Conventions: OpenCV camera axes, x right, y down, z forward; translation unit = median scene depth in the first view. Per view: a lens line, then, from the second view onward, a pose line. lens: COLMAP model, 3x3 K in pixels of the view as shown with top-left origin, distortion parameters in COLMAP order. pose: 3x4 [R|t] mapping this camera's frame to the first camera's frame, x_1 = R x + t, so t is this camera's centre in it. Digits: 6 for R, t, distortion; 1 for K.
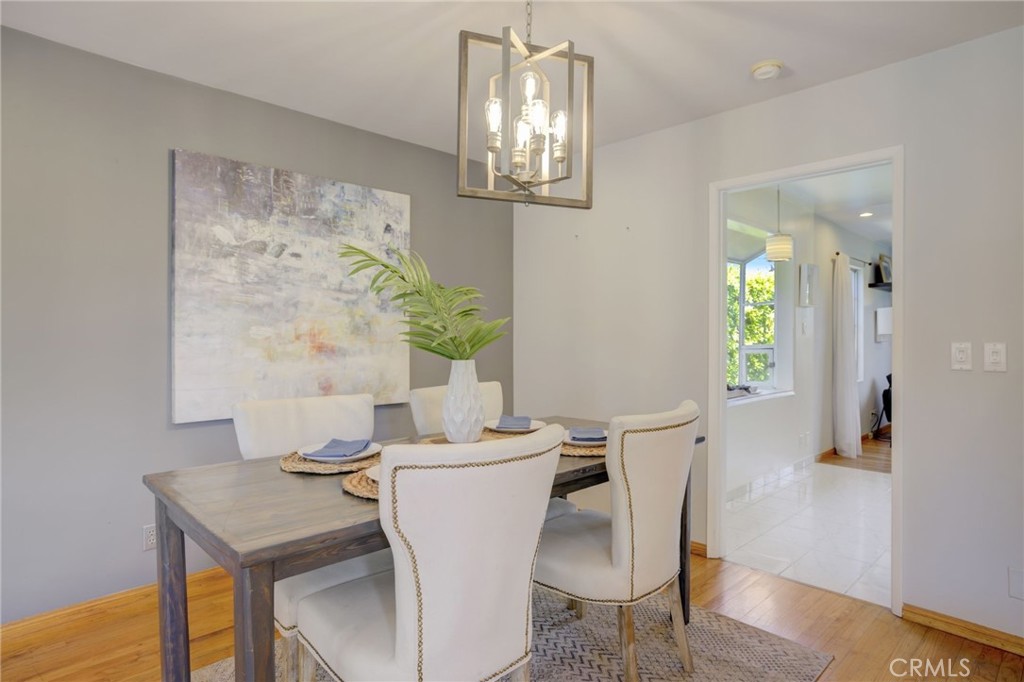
lens RADIAL K [[573.2, 0, 516.3], [0, 573.2, 329.8], [0, 0, 1]] dist [-0.004261, -0.000224]
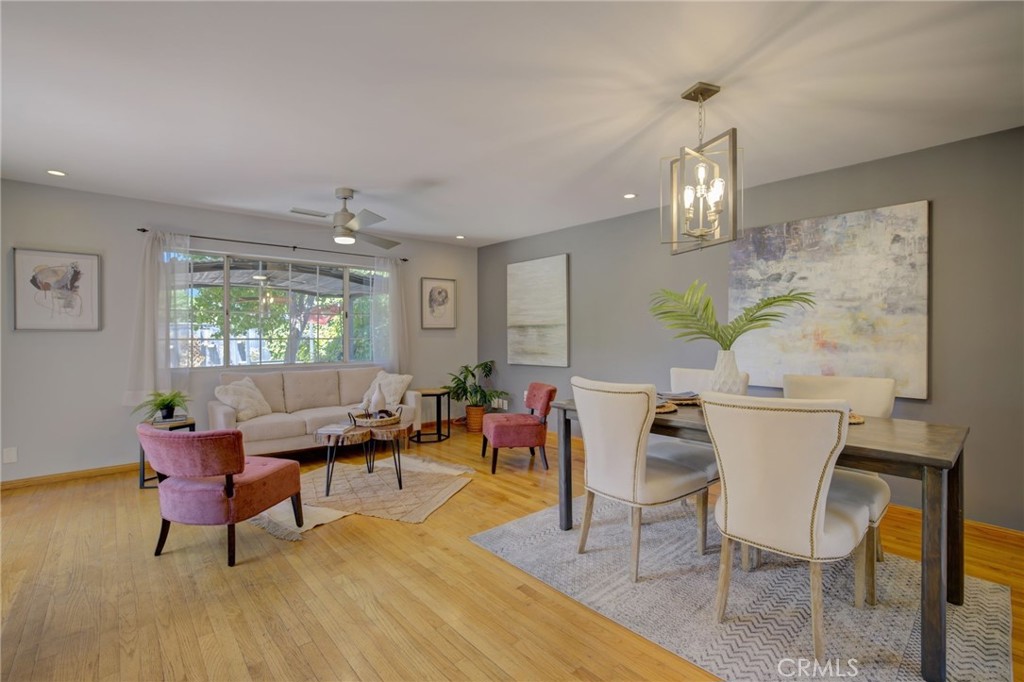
lens RADIAL K [[483.3, 0, 505.3], [0, 483.3, 338.3], [0, 0, 1]] dist [-0.017841, 0.007897]
pose [[-0.054861, -0.000654, -0.998494, 0.823004], [0.000994, 0.999999, -0.000710, 0.017662], [0.998494, -0.001032, -0.054860, 0.323763]]
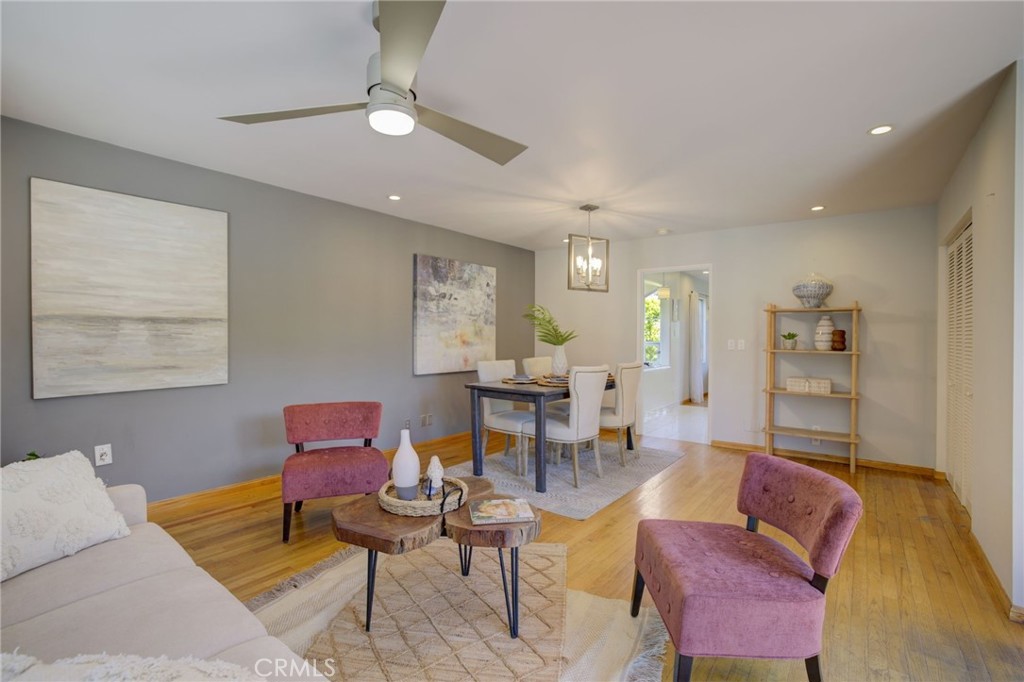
lens RADIAL K [[483.3, 0, 527.6], [0, 483.3, 332.1], [0, 0, 1]] dist [-0.017841, 0.007897]
pose [[0.985186, 0.004154, 0.171441, -0.420205], [-0.004540, 0.999988, 0.001863, -0.009457], [-0.171431, -0.002614, 0.985193, -0.817812]]
